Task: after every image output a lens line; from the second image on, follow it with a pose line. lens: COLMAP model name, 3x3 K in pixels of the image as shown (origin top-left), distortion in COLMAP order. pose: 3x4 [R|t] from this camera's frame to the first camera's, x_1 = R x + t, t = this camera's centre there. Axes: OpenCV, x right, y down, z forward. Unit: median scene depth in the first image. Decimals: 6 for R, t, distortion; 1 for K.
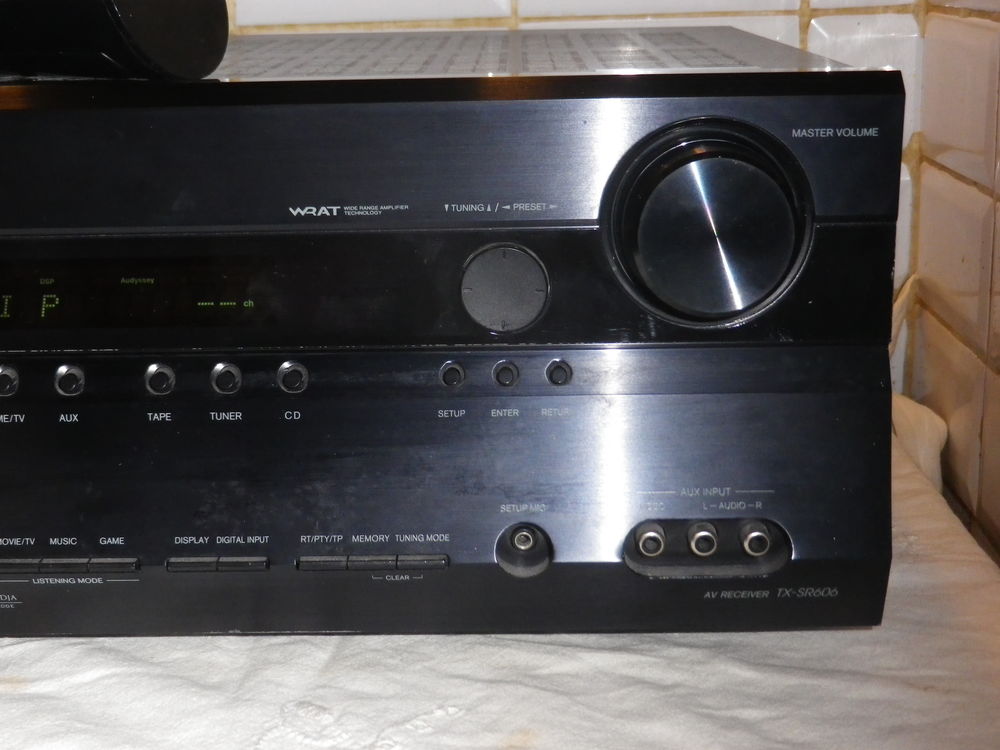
lens RADIAL K [[1607.7, 0, 499.2], [0, 1607.7, 377.7], [0, 0, 1]] dist [-0.012382, 0.000000]
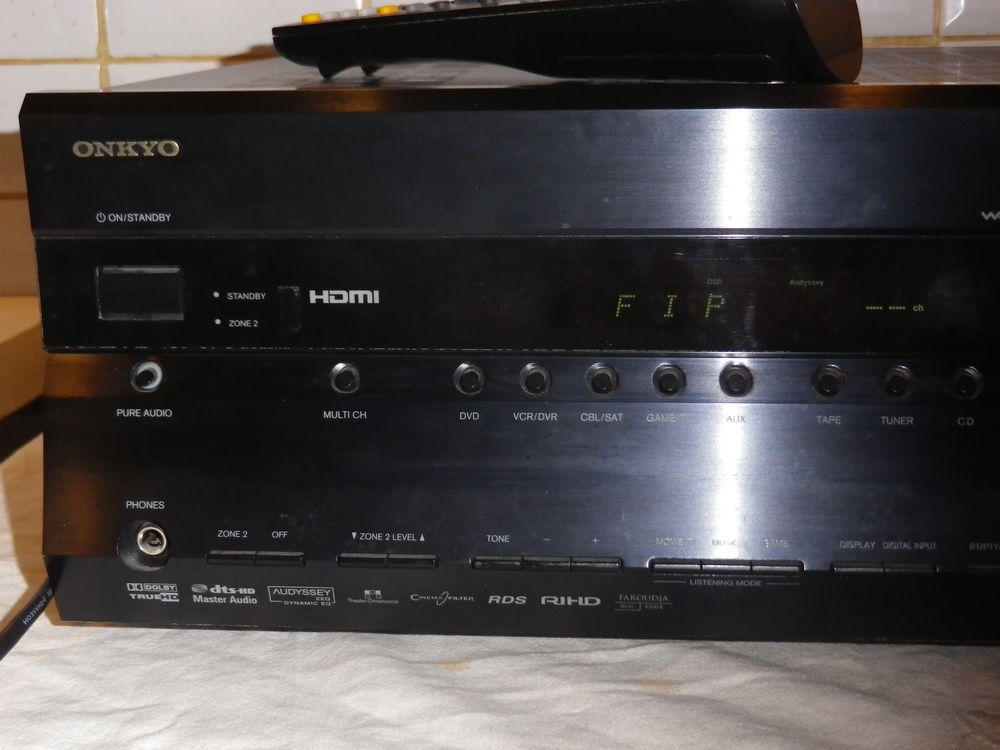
lens RADIAL K [[1607.7, 0, 529.4], [0, 1607.7, 355.1], [0, 0, 1]] dist [-0.012382, 0.000000]
pose [[0.998861, 0.020579, -0.043045, -0.351920], [-0.021309, 0.999636, -0.016577, 0.004653], [0.042689, 0.017475, 0.998936, -0.000796]]
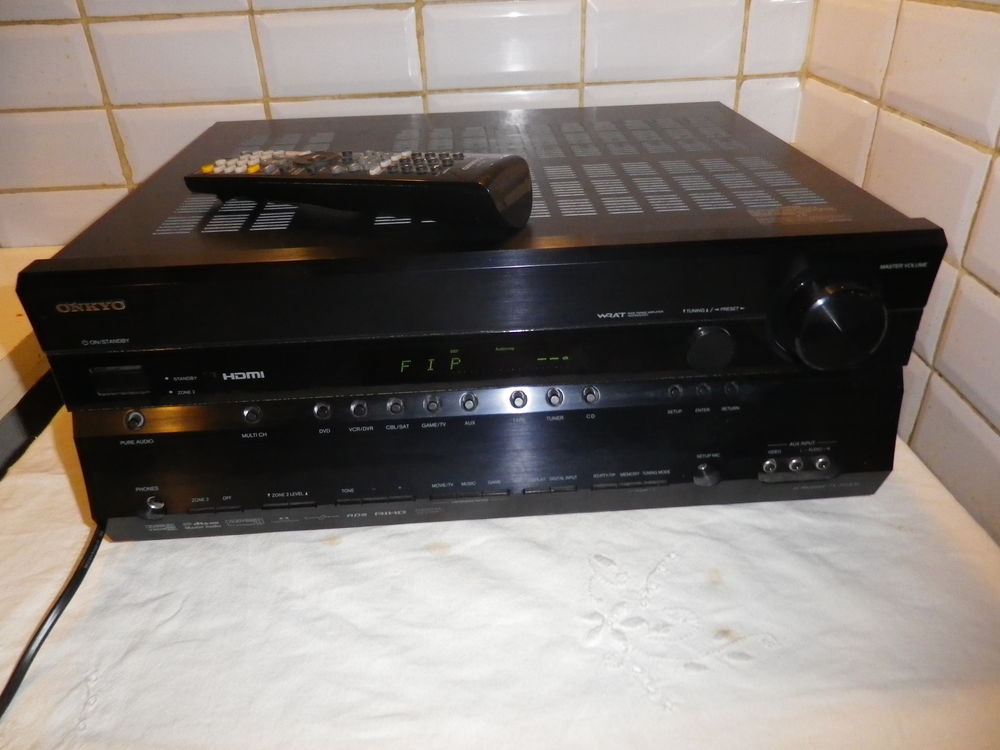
lens RADIAL K [[751.7, 0, 502.3], [0, 751.7, 377.5], [0, 0, 1]] dist [0.027398, -0.005316]
pose [[0.995554, -0.050025, 0.079806, -0.296152], [0.025443, 0.958634, 0.283501, -0.268818], [-0.090687, -0.280210, 0.955645, 0.181947]]
